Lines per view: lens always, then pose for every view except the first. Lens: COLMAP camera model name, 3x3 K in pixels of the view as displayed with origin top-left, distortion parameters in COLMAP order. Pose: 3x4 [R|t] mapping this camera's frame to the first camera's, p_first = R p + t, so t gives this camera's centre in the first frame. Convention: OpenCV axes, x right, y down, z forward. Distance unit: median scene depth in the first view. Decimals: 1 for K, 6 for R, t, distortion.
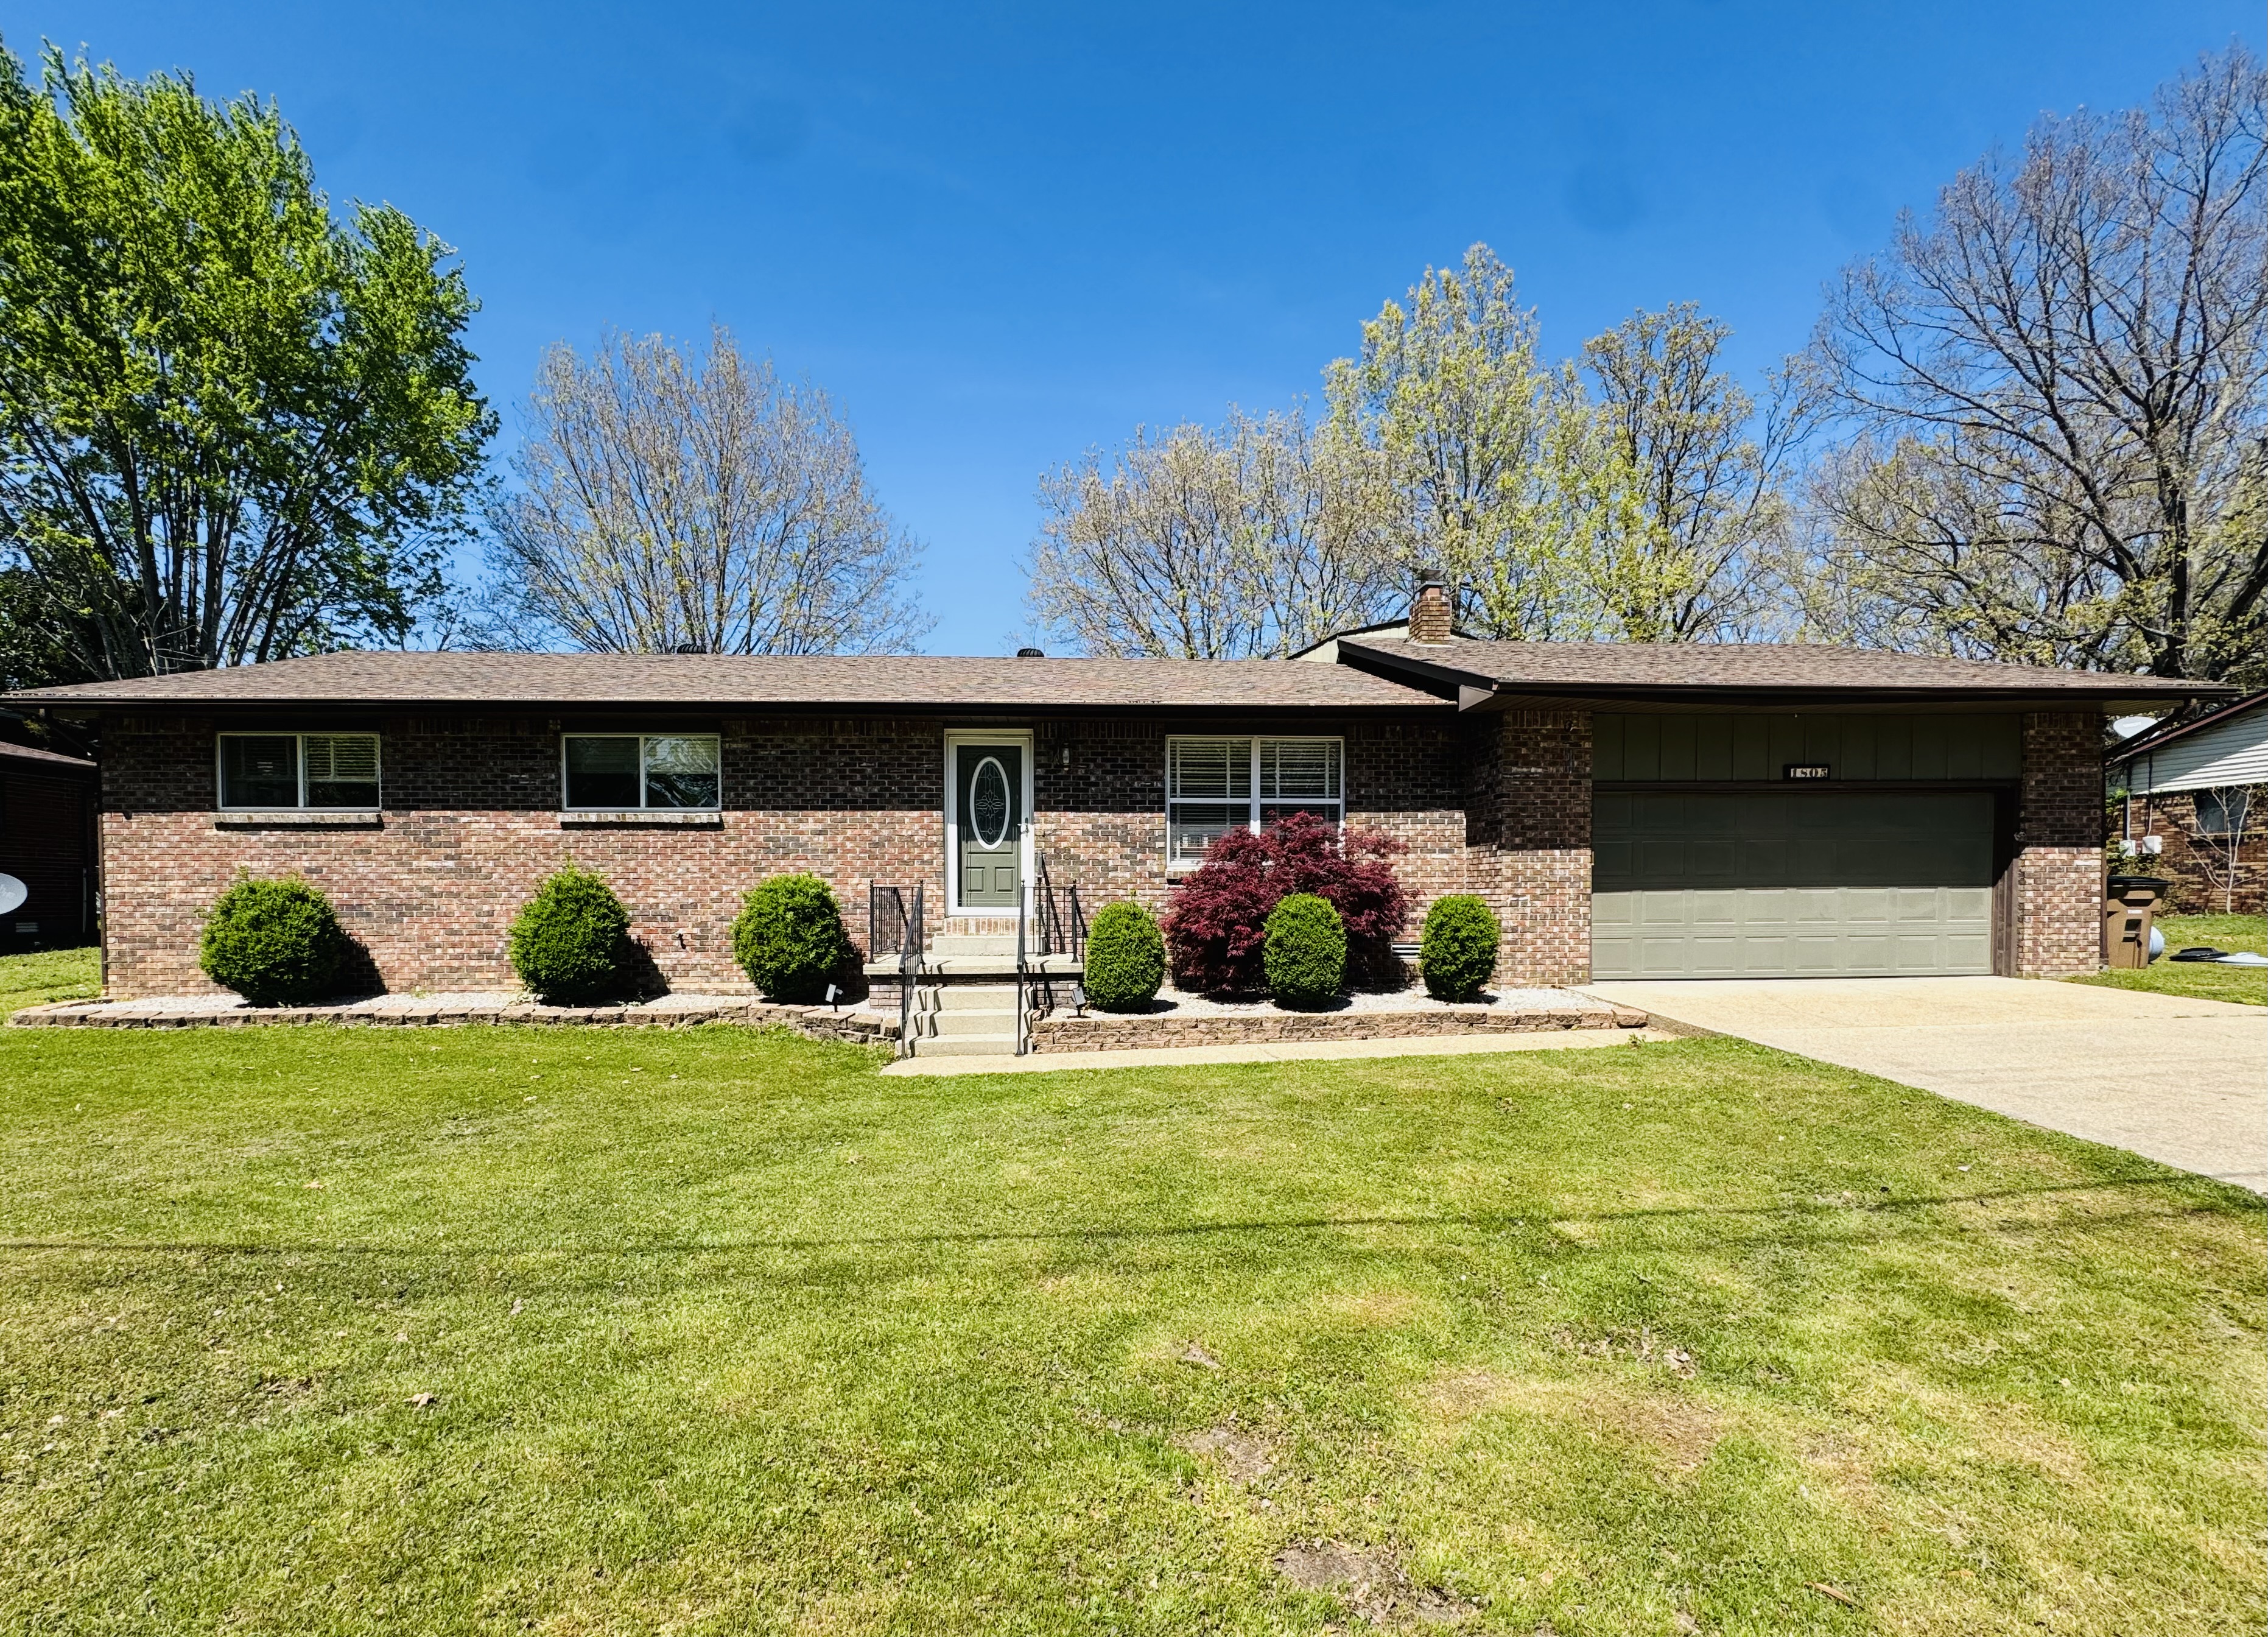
lens RADIAL K [[979.9, 0, 1129.4], [0, 979.9, 928.3], [0, 0, 1]] dist [-0.000071, 0.000275]
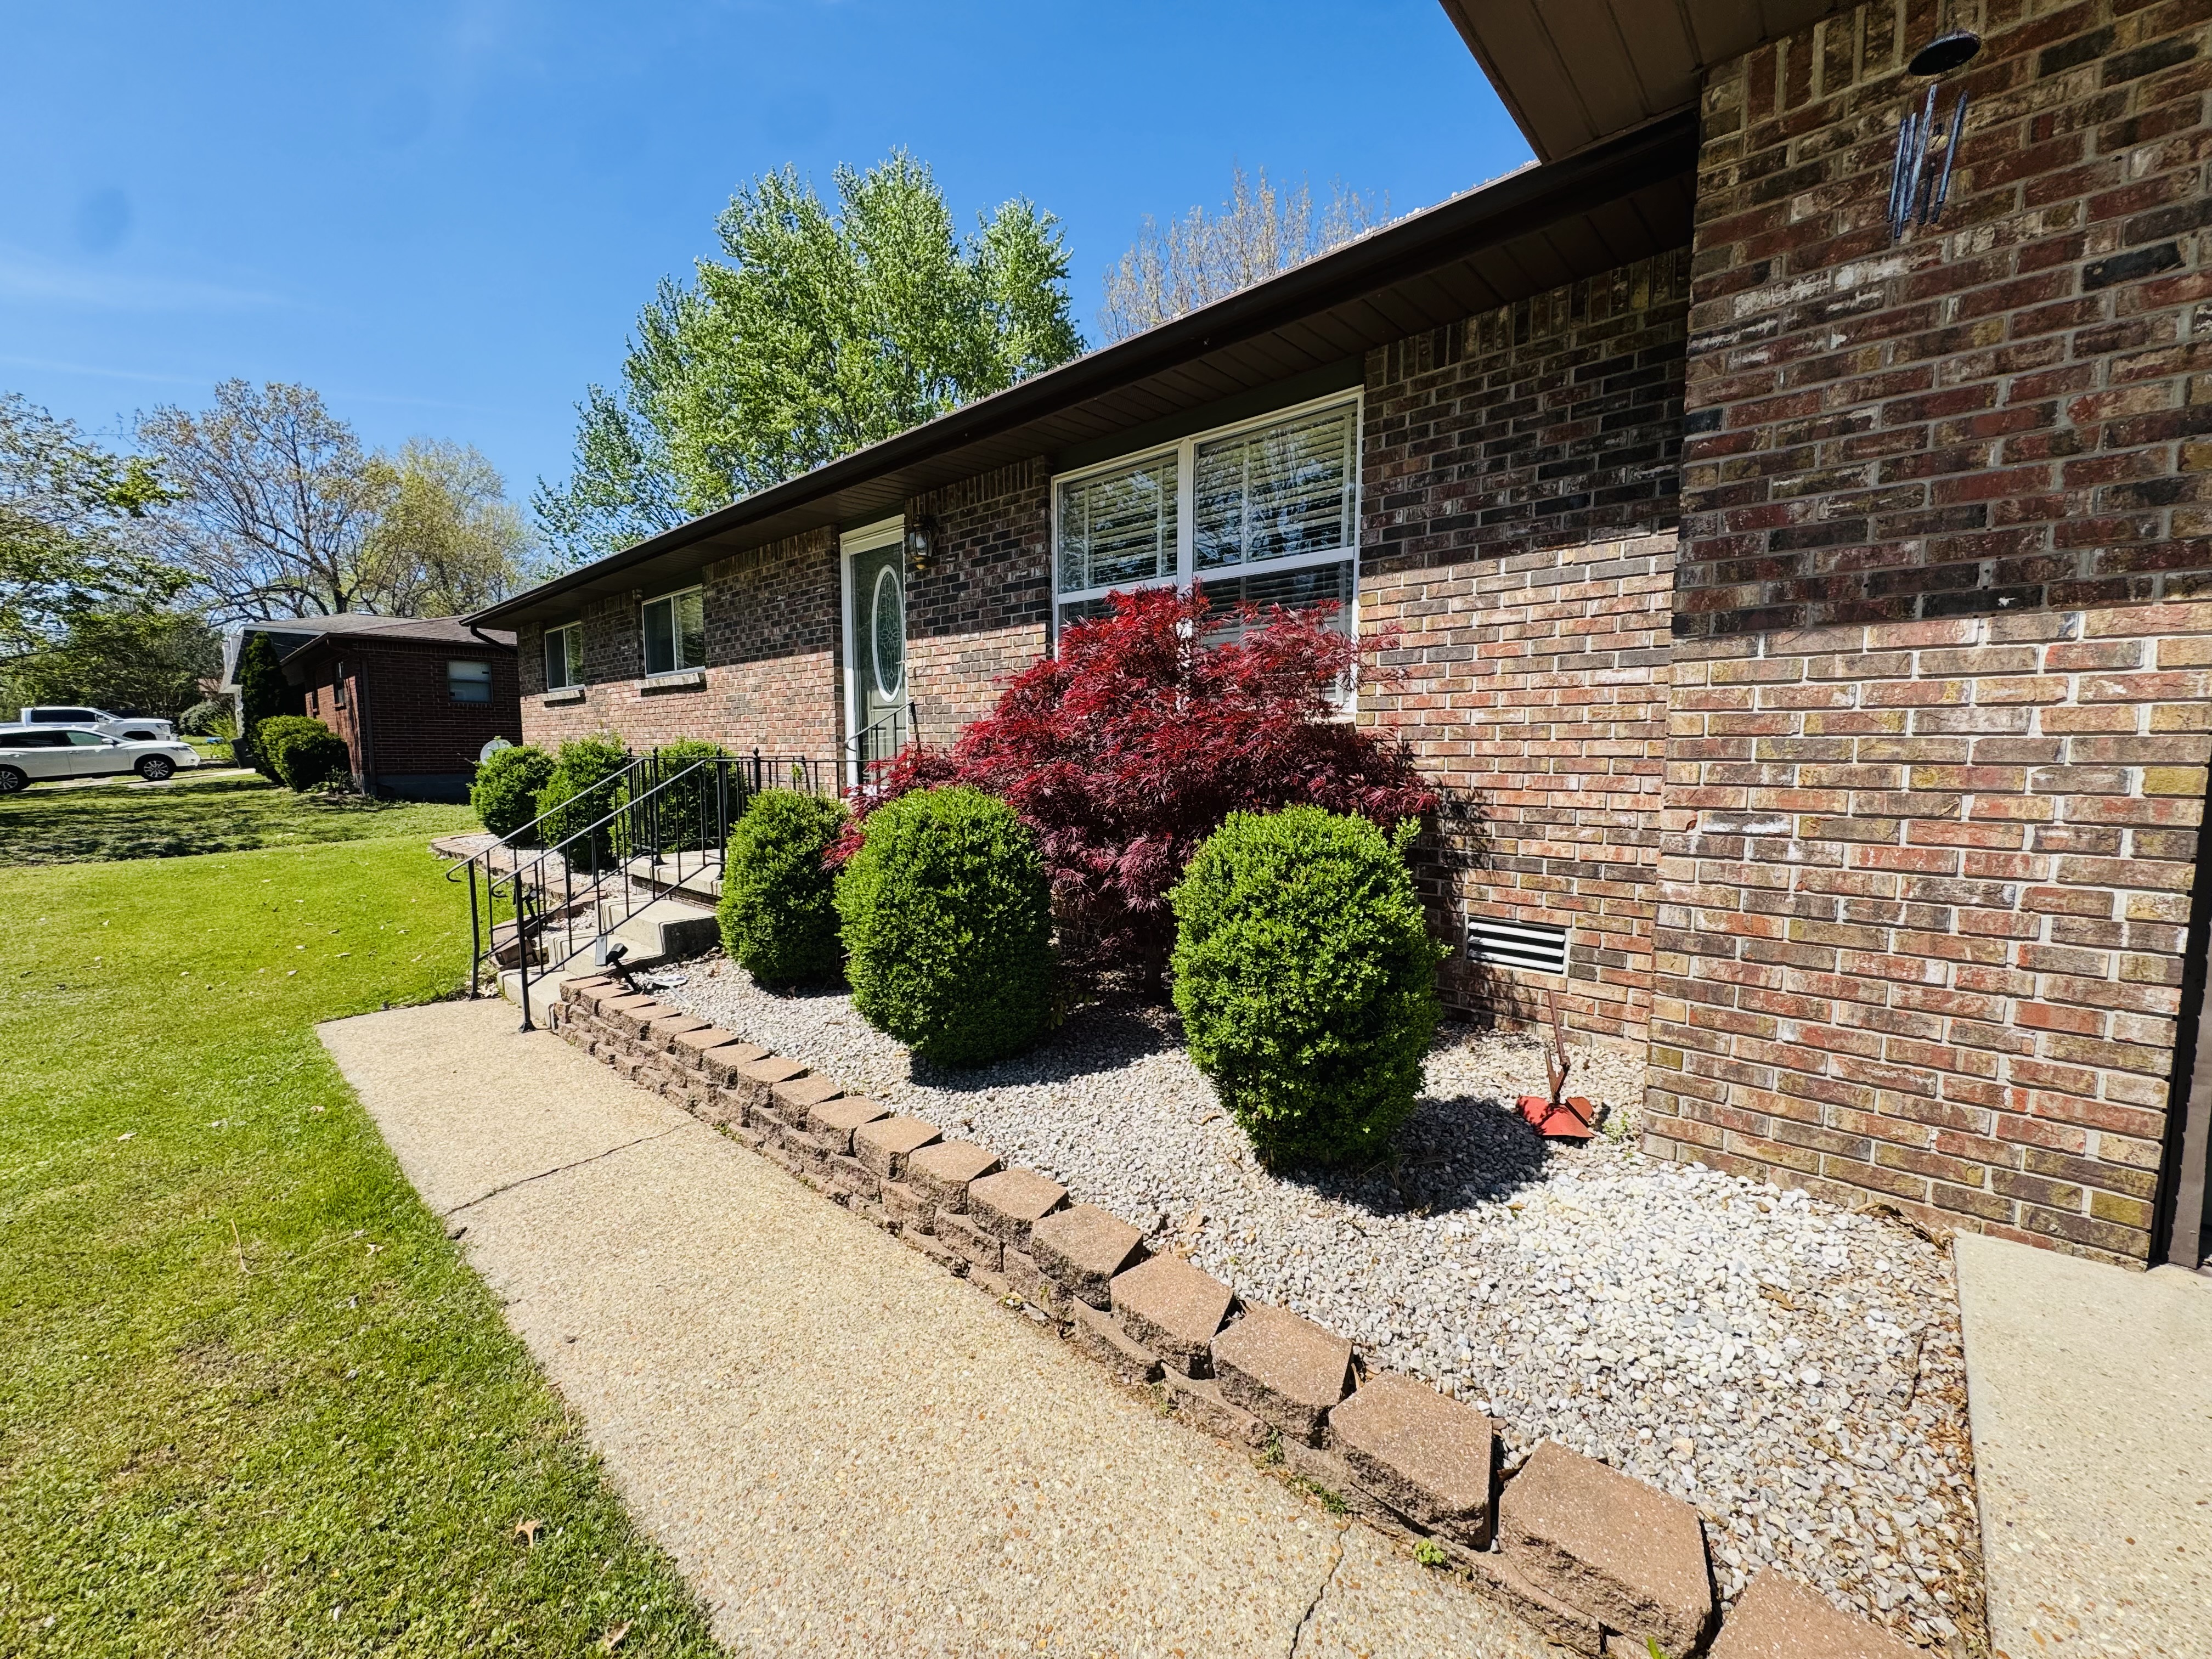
lens RADIAL K [[879.0, 0, 1106.0], [0, 879.0, 829.5], [0, 0, 1]] dist [0.001145, 0.000087]
pose [[0.698089, 0.069566, -0.712624, 0.430812], [-0.025489, 0.997053, 0.072362, -0.040754], [0.715557, -0.032350, 0.697804, 0.699879]]
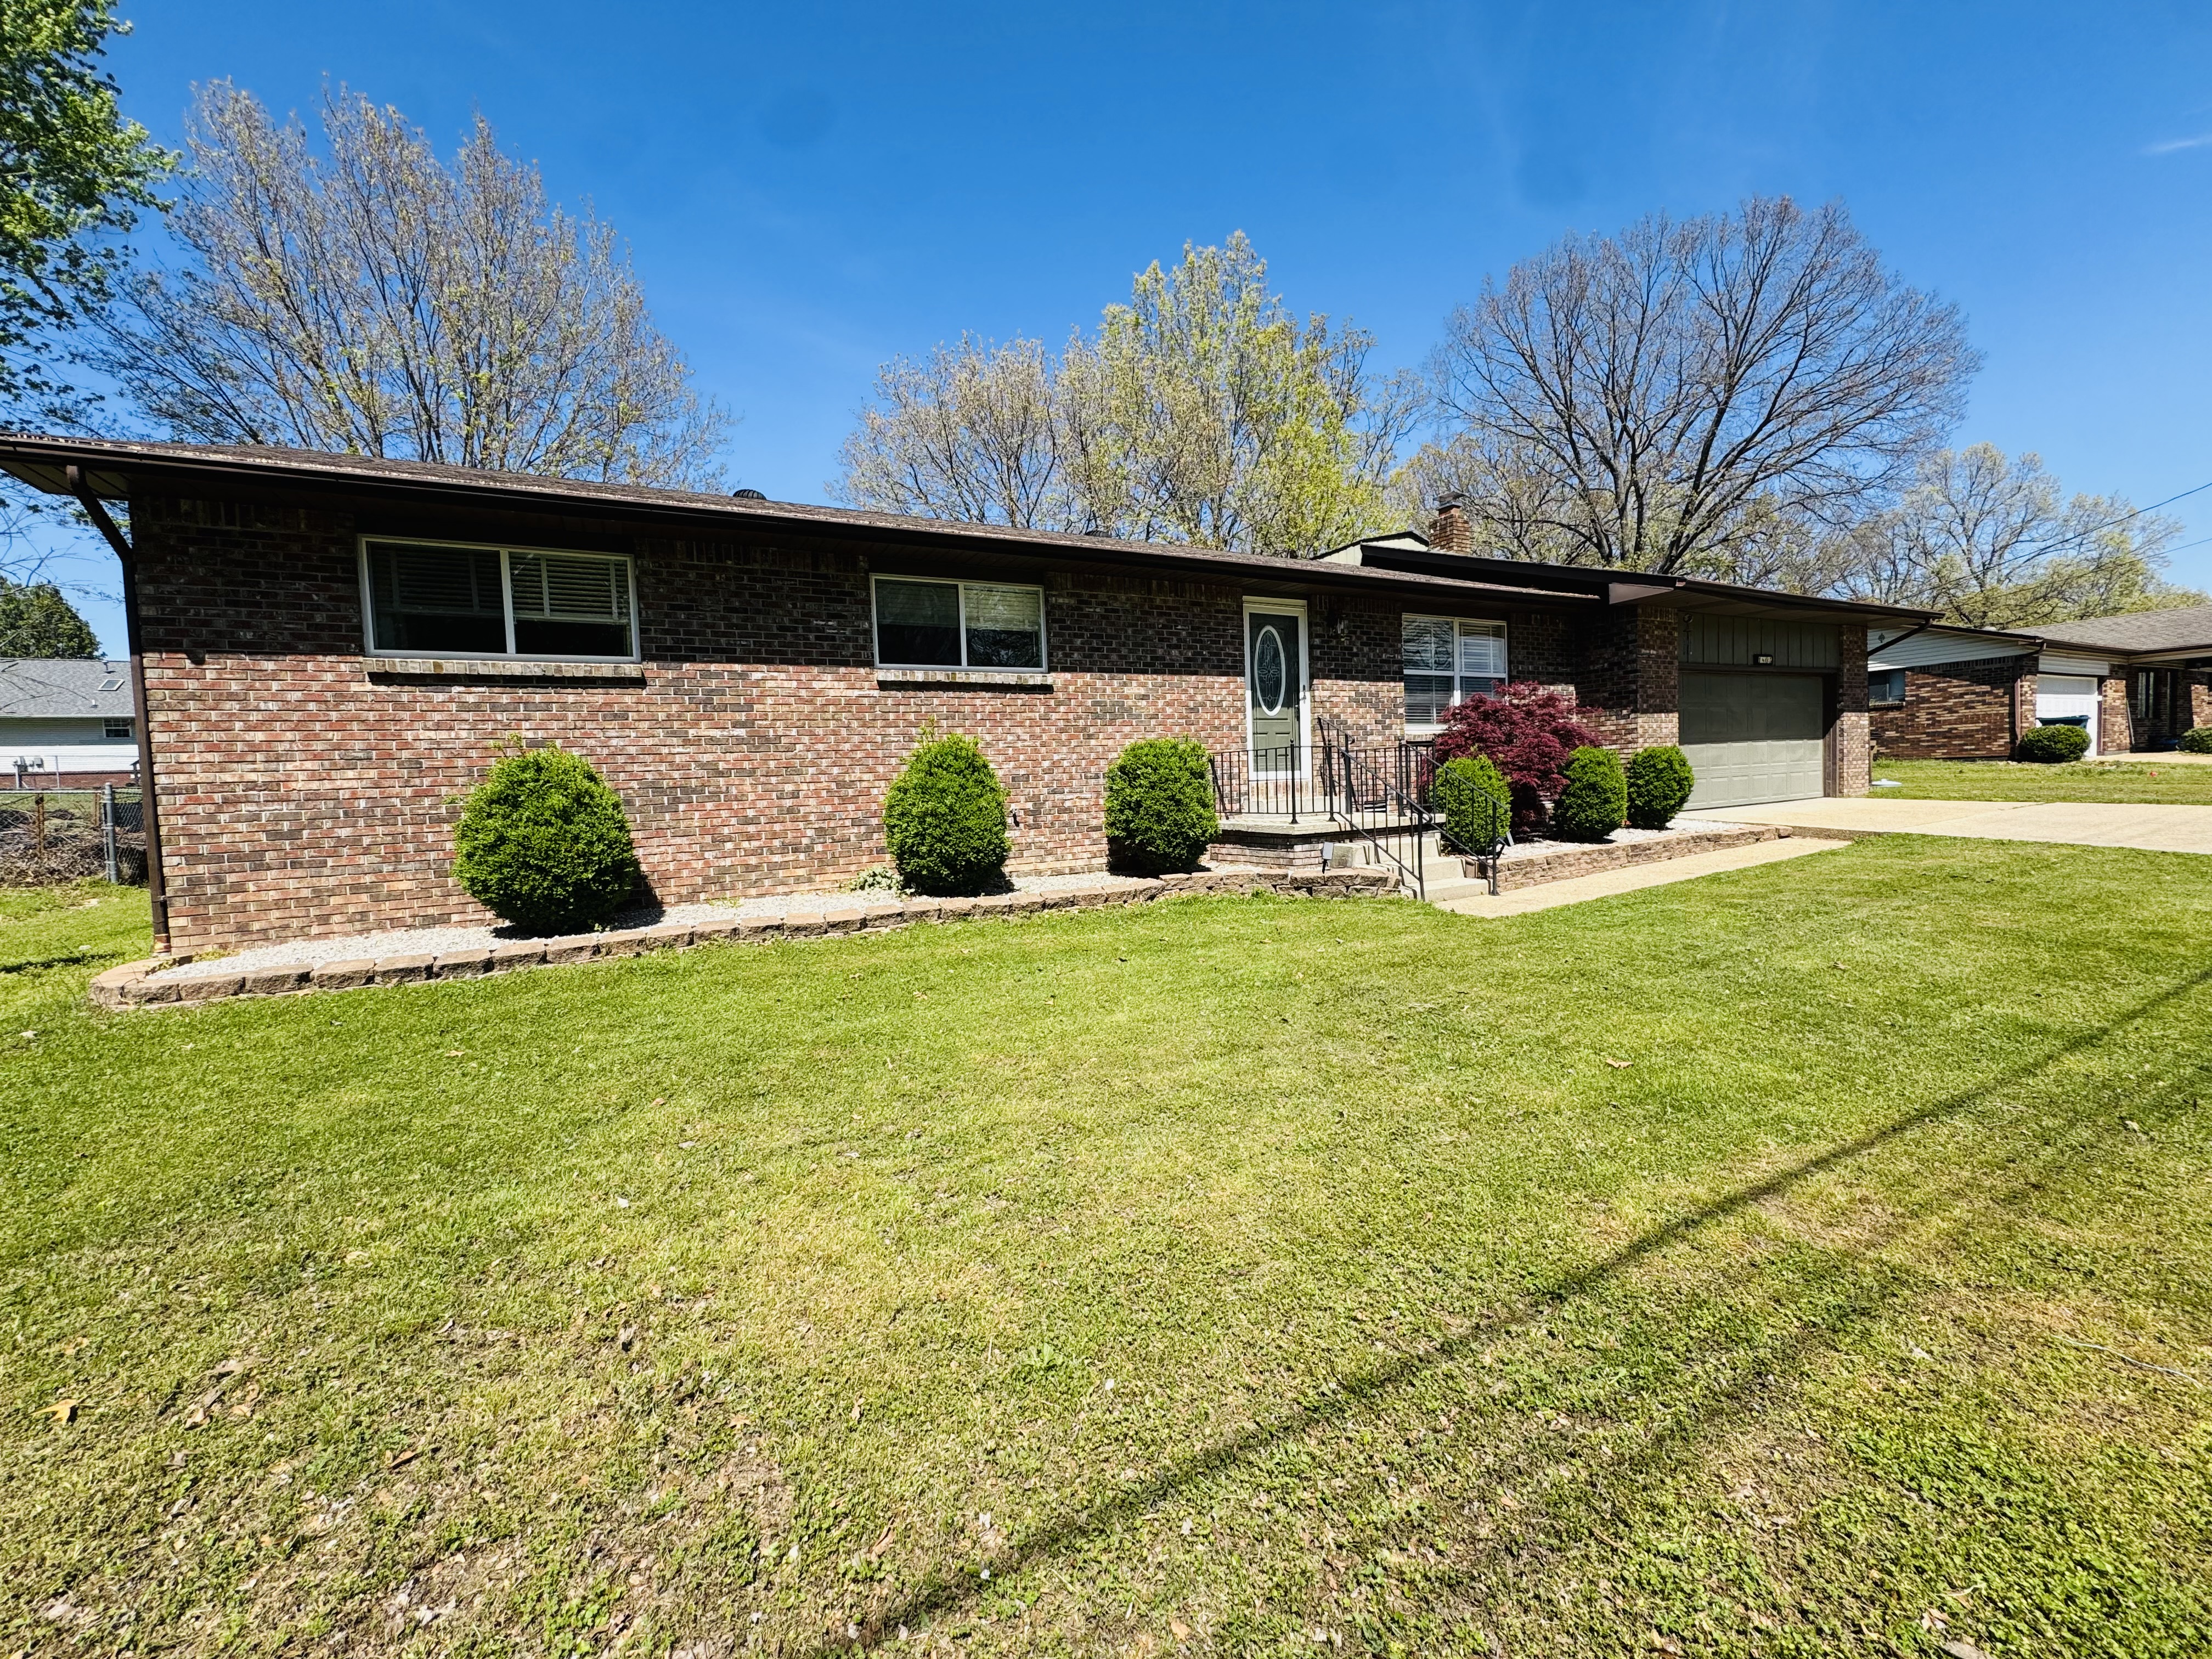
lens RADIAL K [[879.0, 0, 1106.0], [0, 879.0, 829.5], [0, 0, 1]] dist [0.001145, 0.000087]
pose [[0.902460, -0.056339, 0.427074, -0.731254], [0.053201, 0.998398, 0.019286, 0.012823], [-0.427476, 0.005316, 0.904011, 0.245956]]
